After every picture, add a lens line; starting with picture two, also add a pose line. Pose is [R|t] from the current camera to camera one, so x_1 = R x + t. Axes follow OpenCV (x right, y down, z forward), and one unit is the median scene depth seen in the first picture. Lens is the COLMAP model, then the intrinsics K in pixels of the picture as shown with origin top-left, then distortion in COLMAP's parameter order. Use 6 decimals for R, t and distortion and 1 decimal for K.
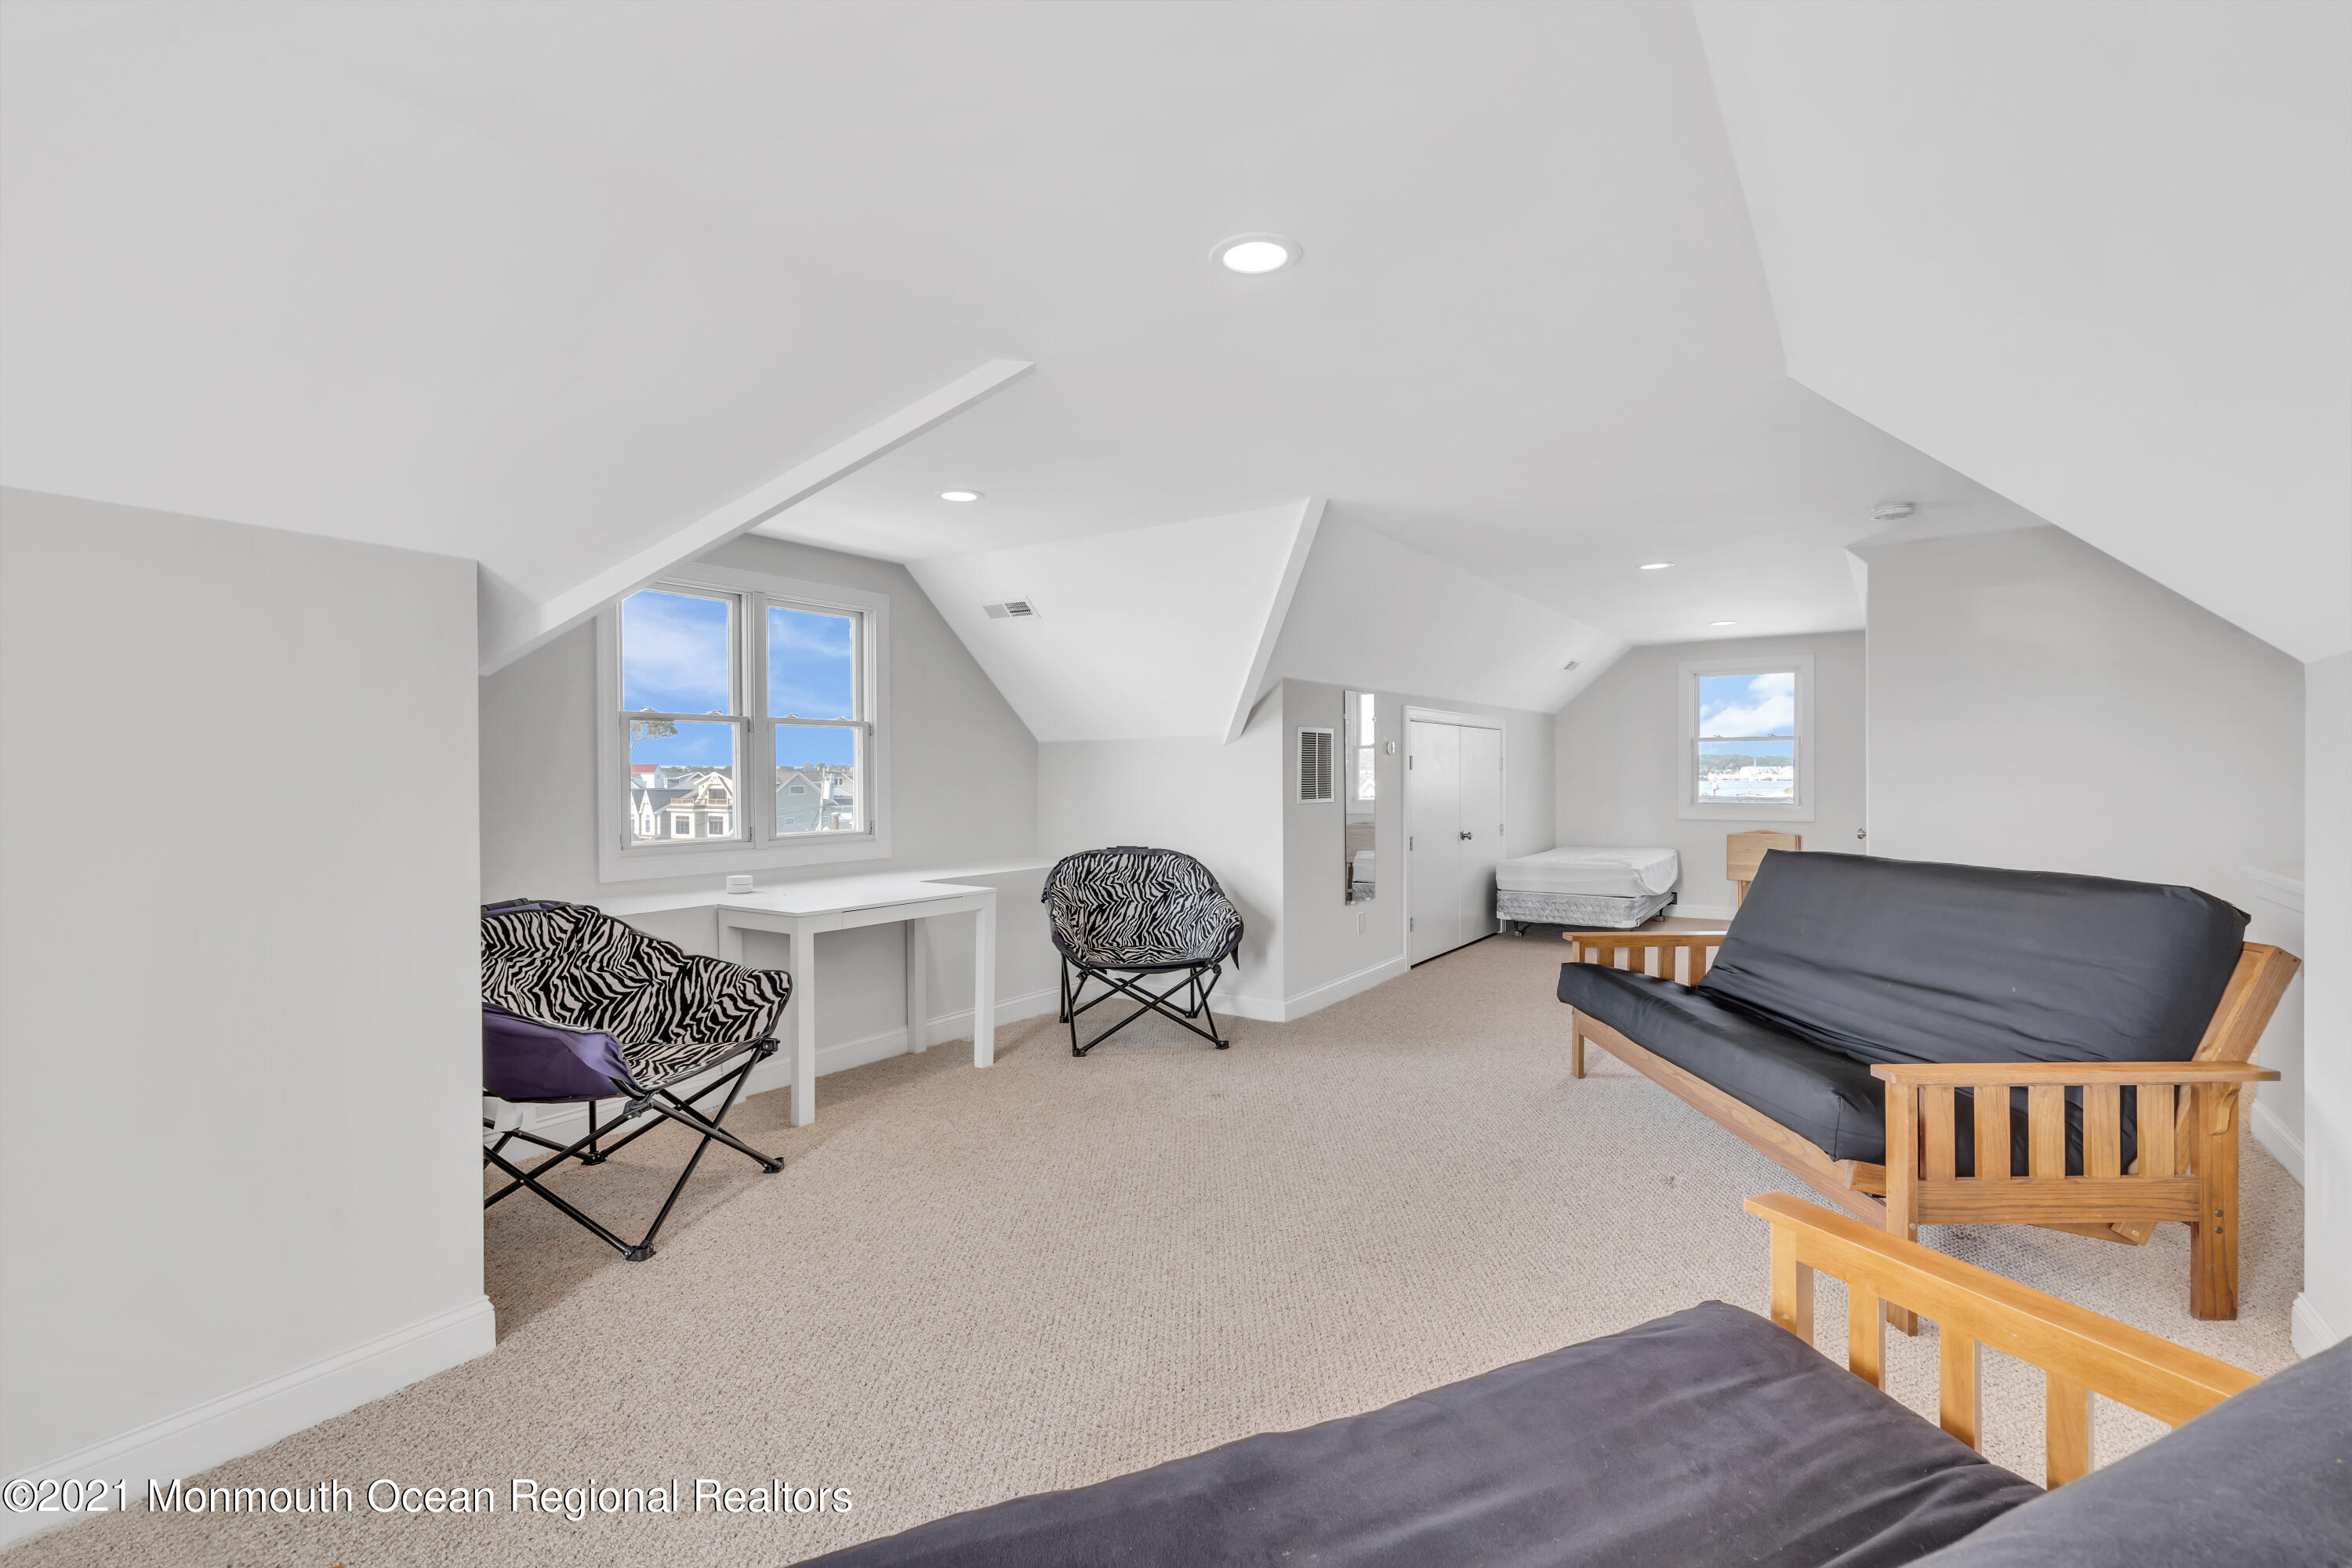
lens RADIAL K [[1067.7, 0, 1174.5], [0, 1067.7, 782.3], [0, 0, 1]] dist [-0.004006, -0.000097]
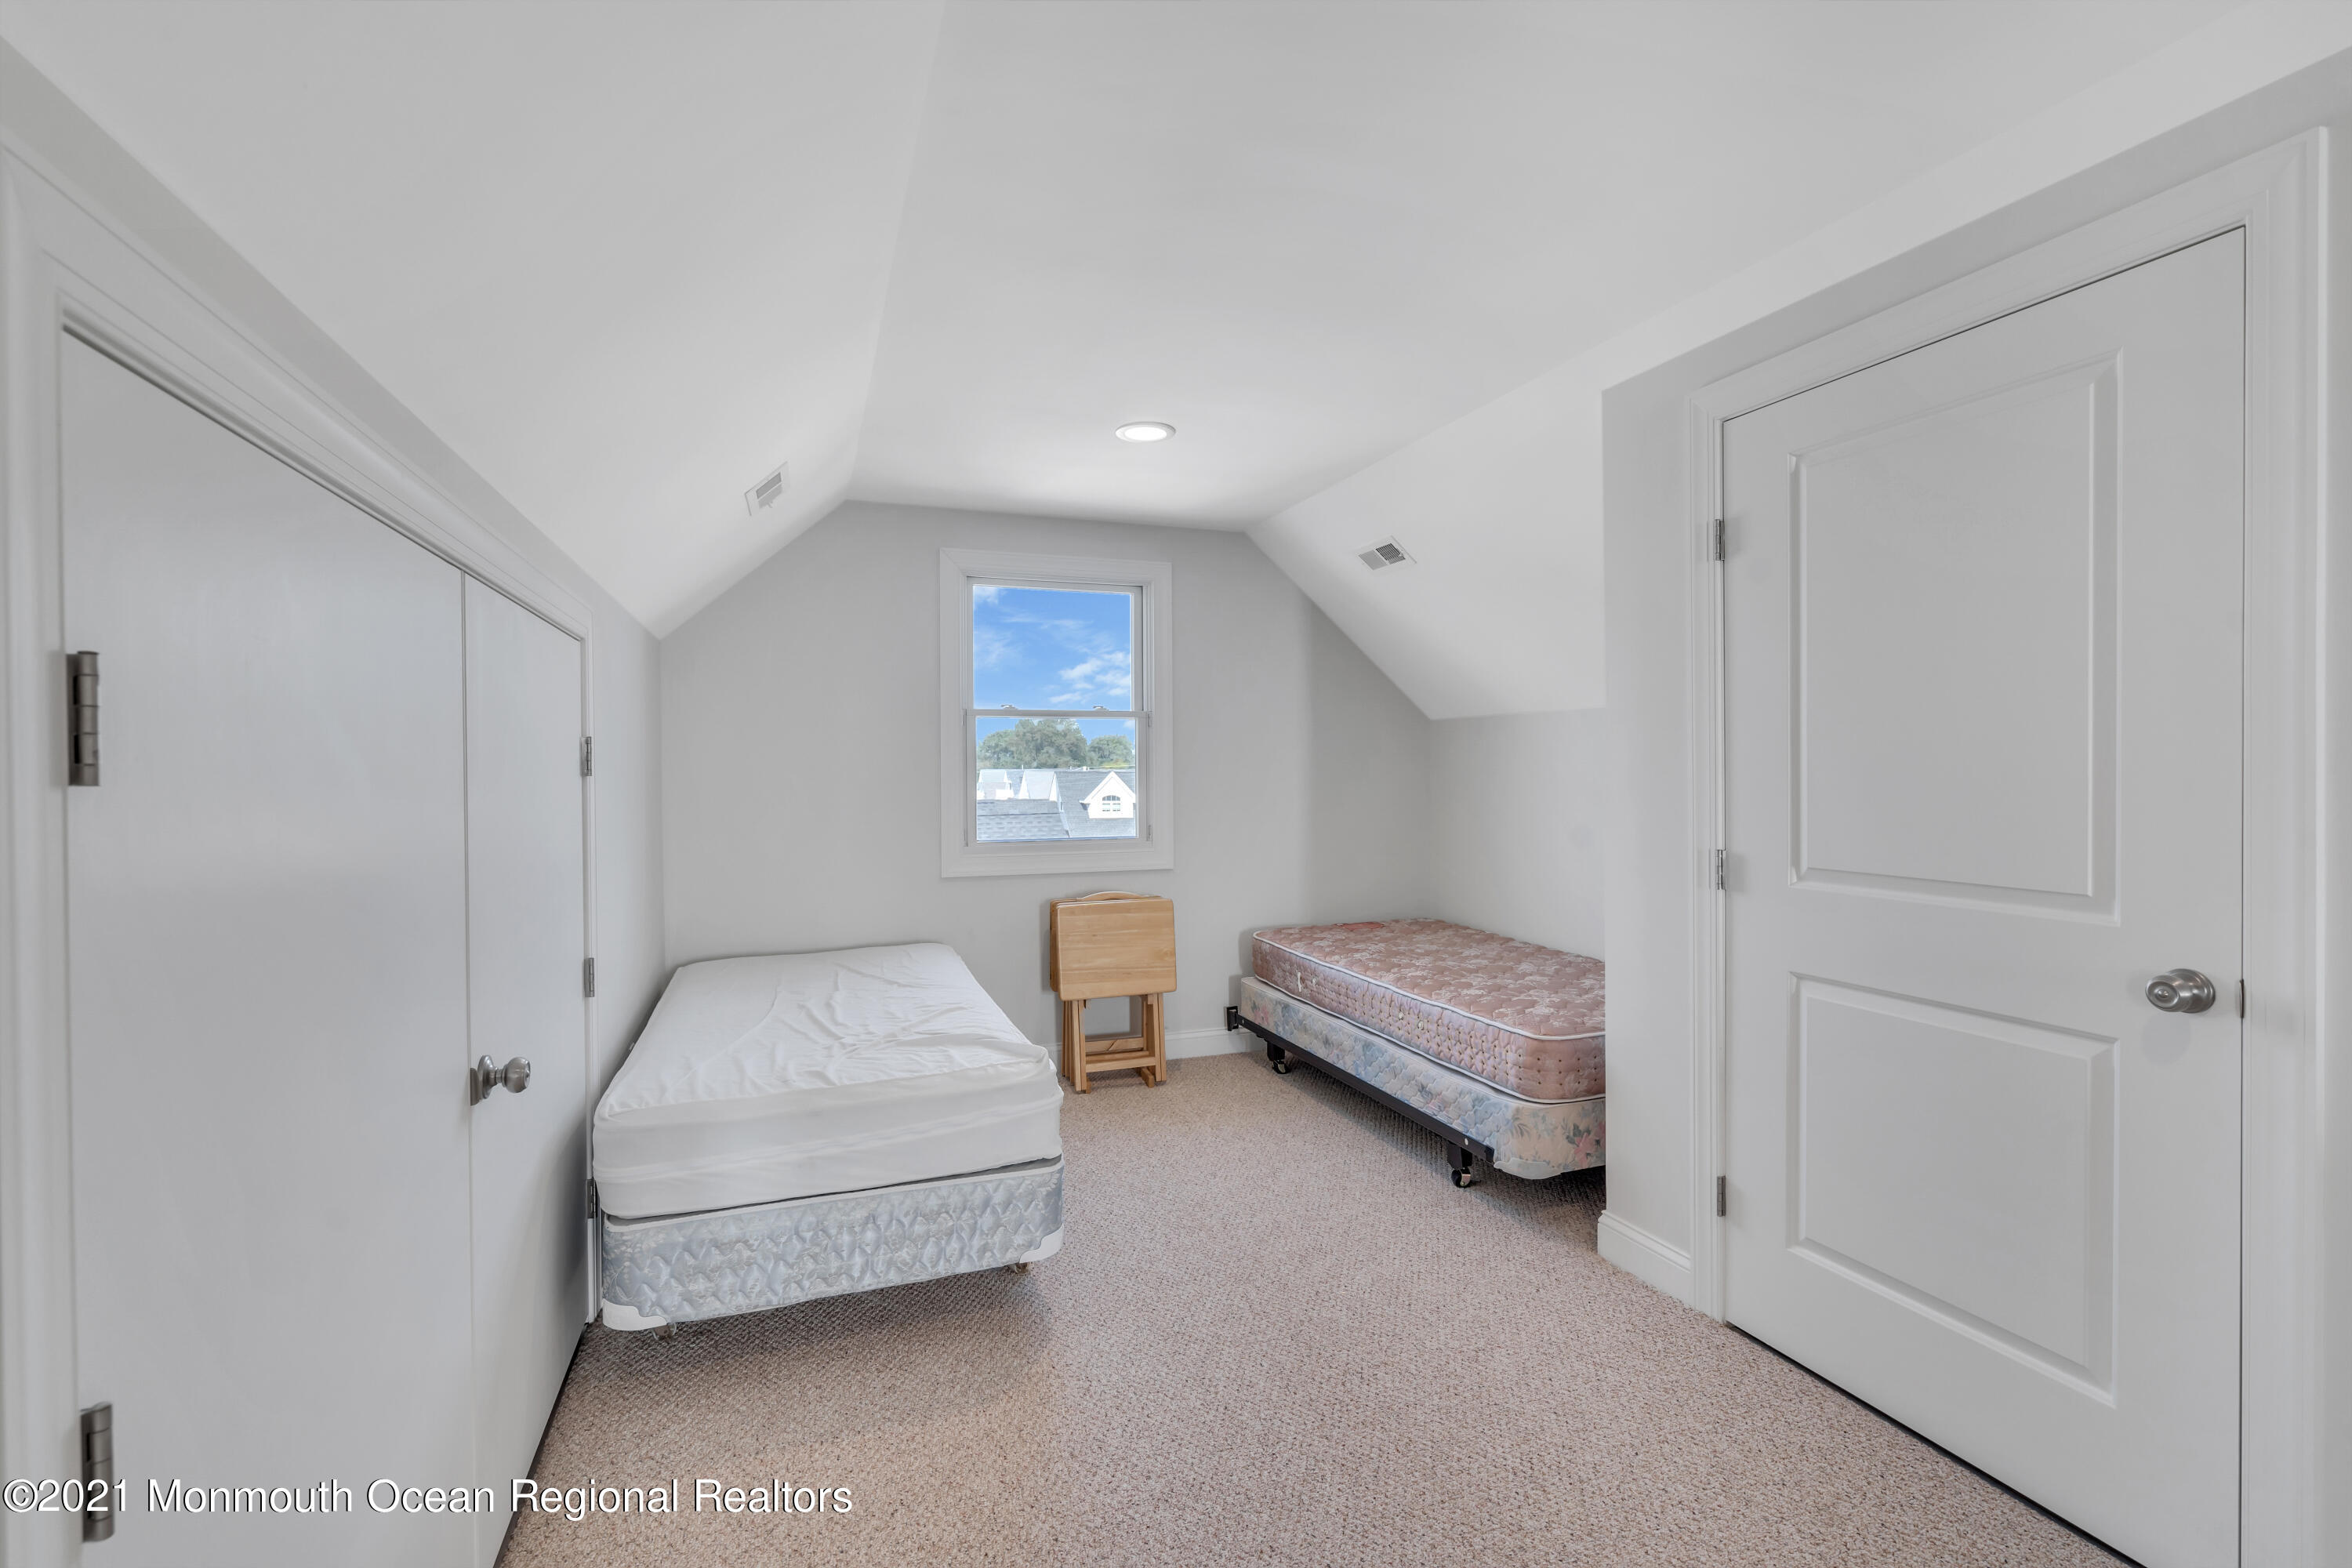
lens RADIAL K [[1067.7, 0, 1173.2], [0, 1067.7, 782.8], [0, 0, 1]] dist [-0.004006, -0.000097]
pose [[0.582609, -0.006505, 0.812727, 0.245789], [0.009287, 0.999956, 0.001346, -0.012357], [-0.812700, 0.006763, 0.582644, 1.060732]]
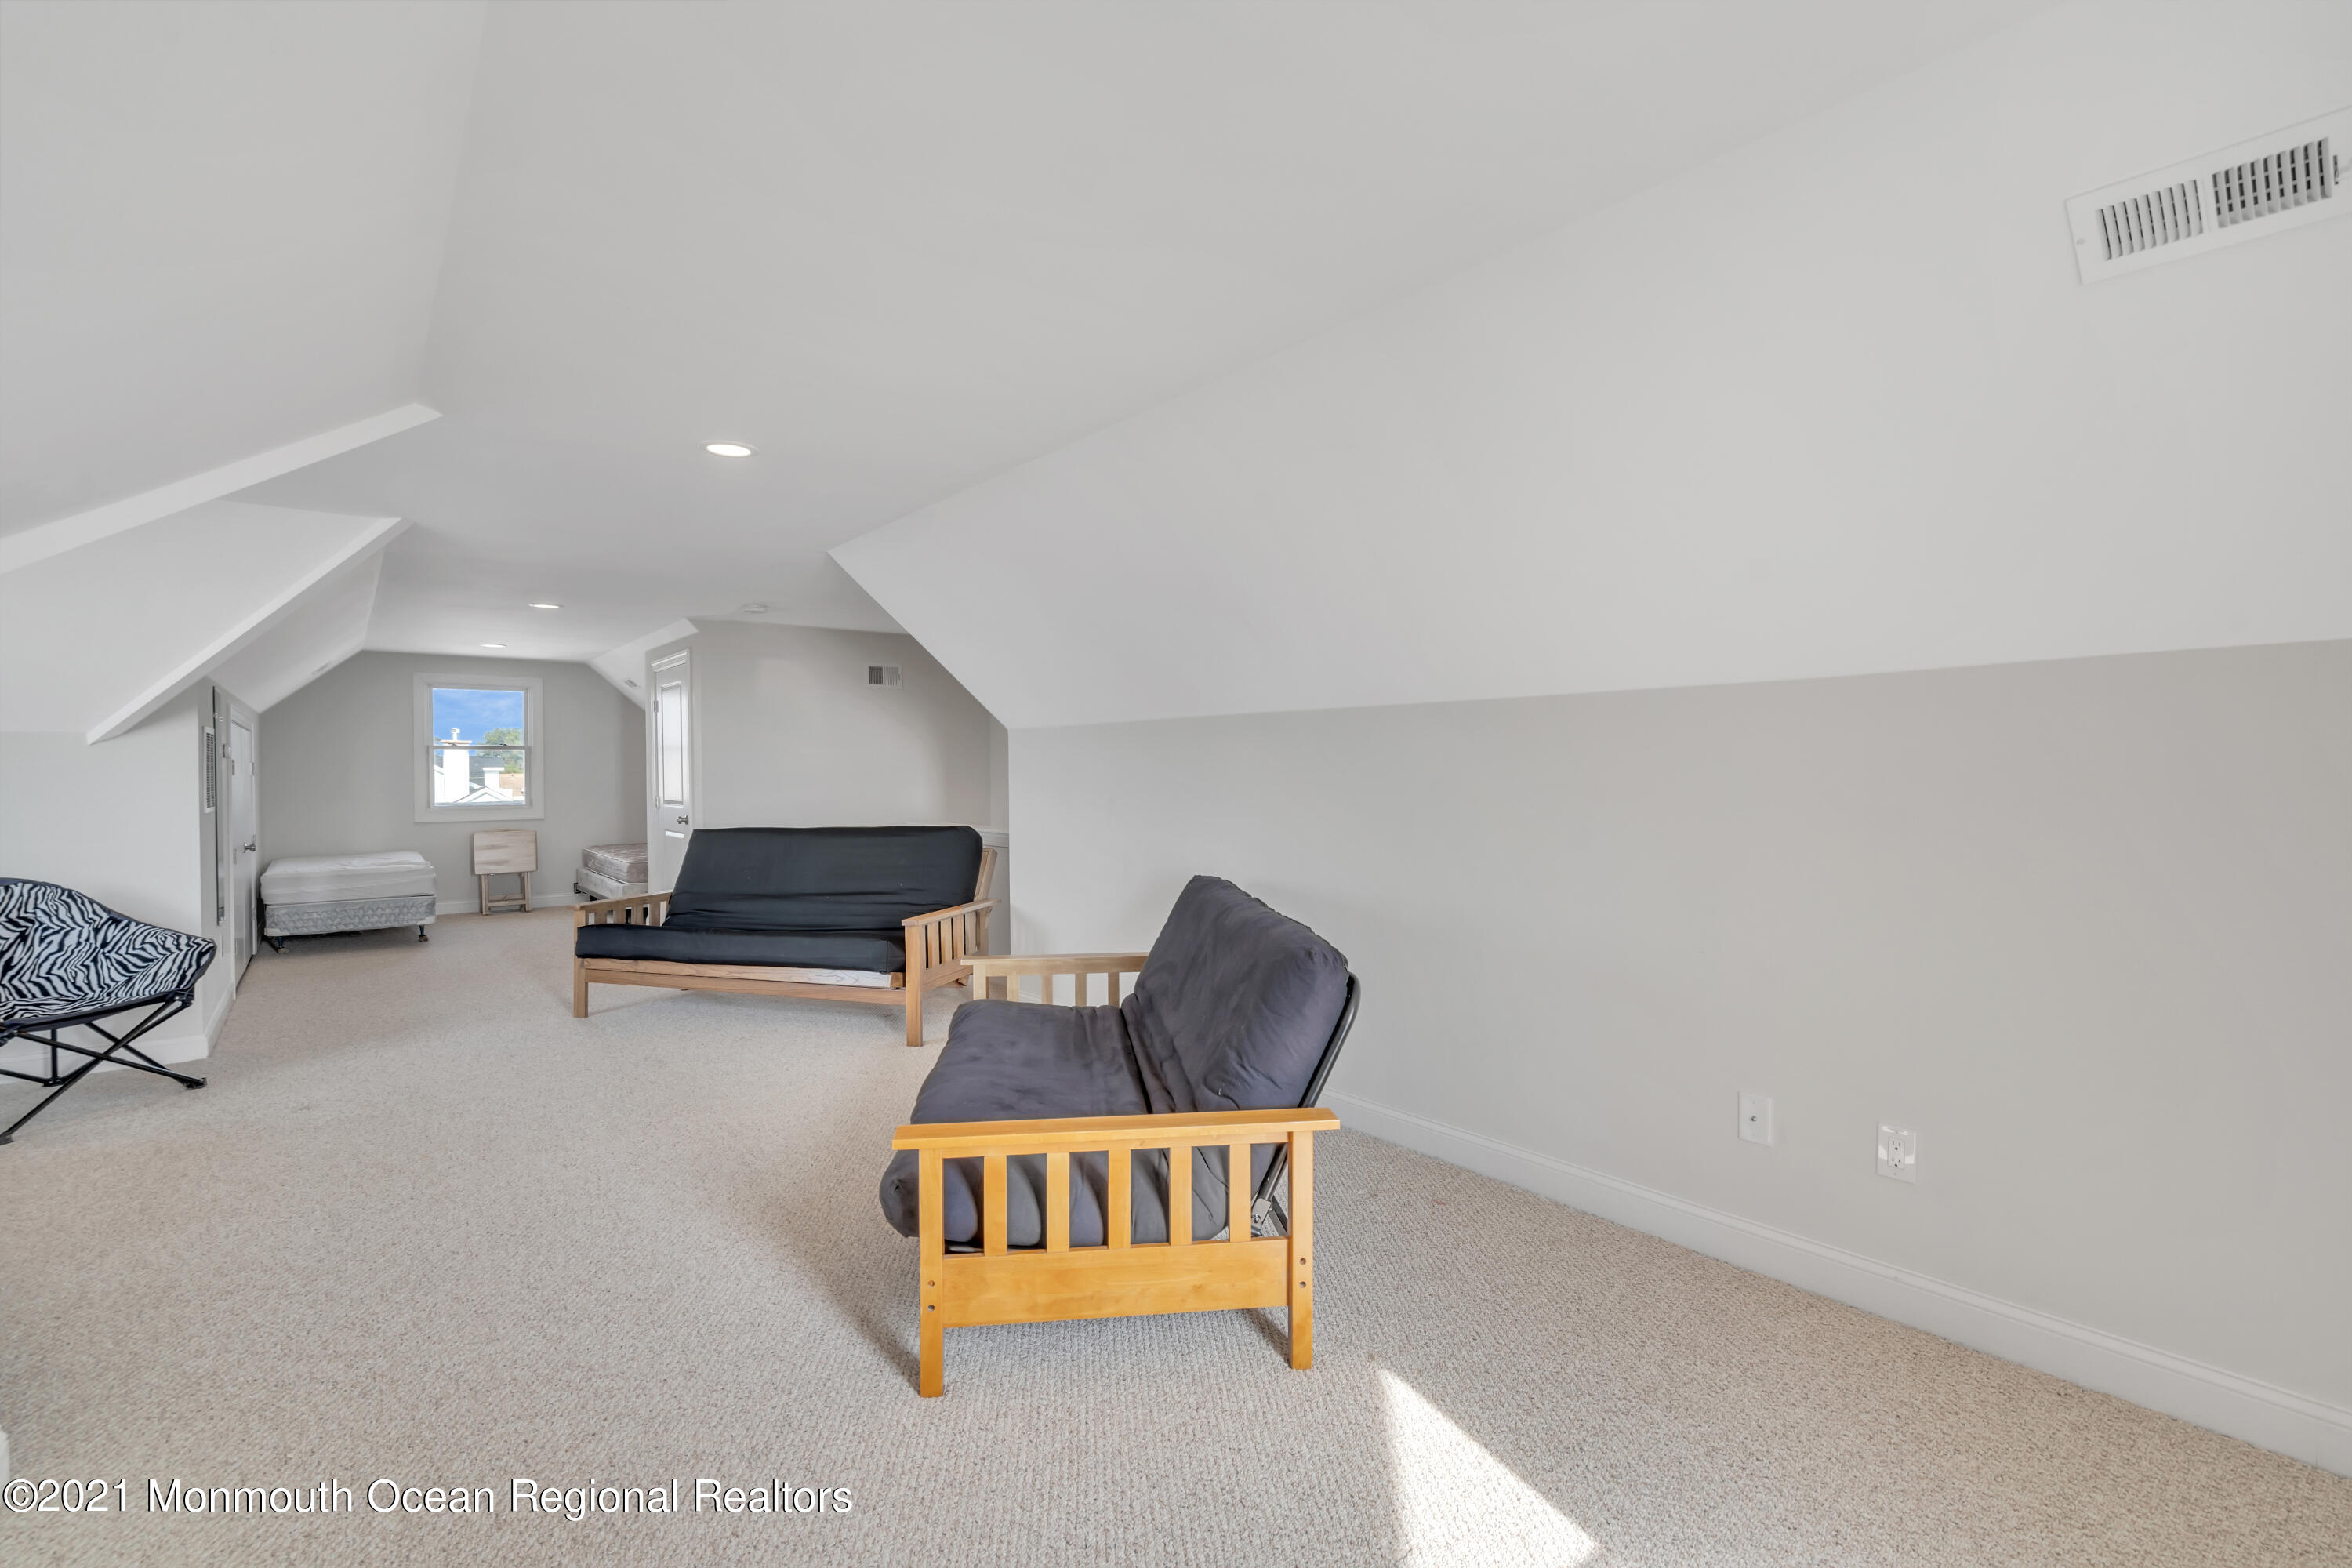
lens RADIAL K [[1067.7, 0, 1188.1], [0, 1067.7, 780.5], [0, 0, 1]] dist [-0.004006, -0.000097]
pose [[0.285945, -0.005625, 0.958229, -0.514858], [0.013586, 0.999906, 0.001815, 0.002949], [-0.958150, 0.012499, 0.285995, -0.043038]]
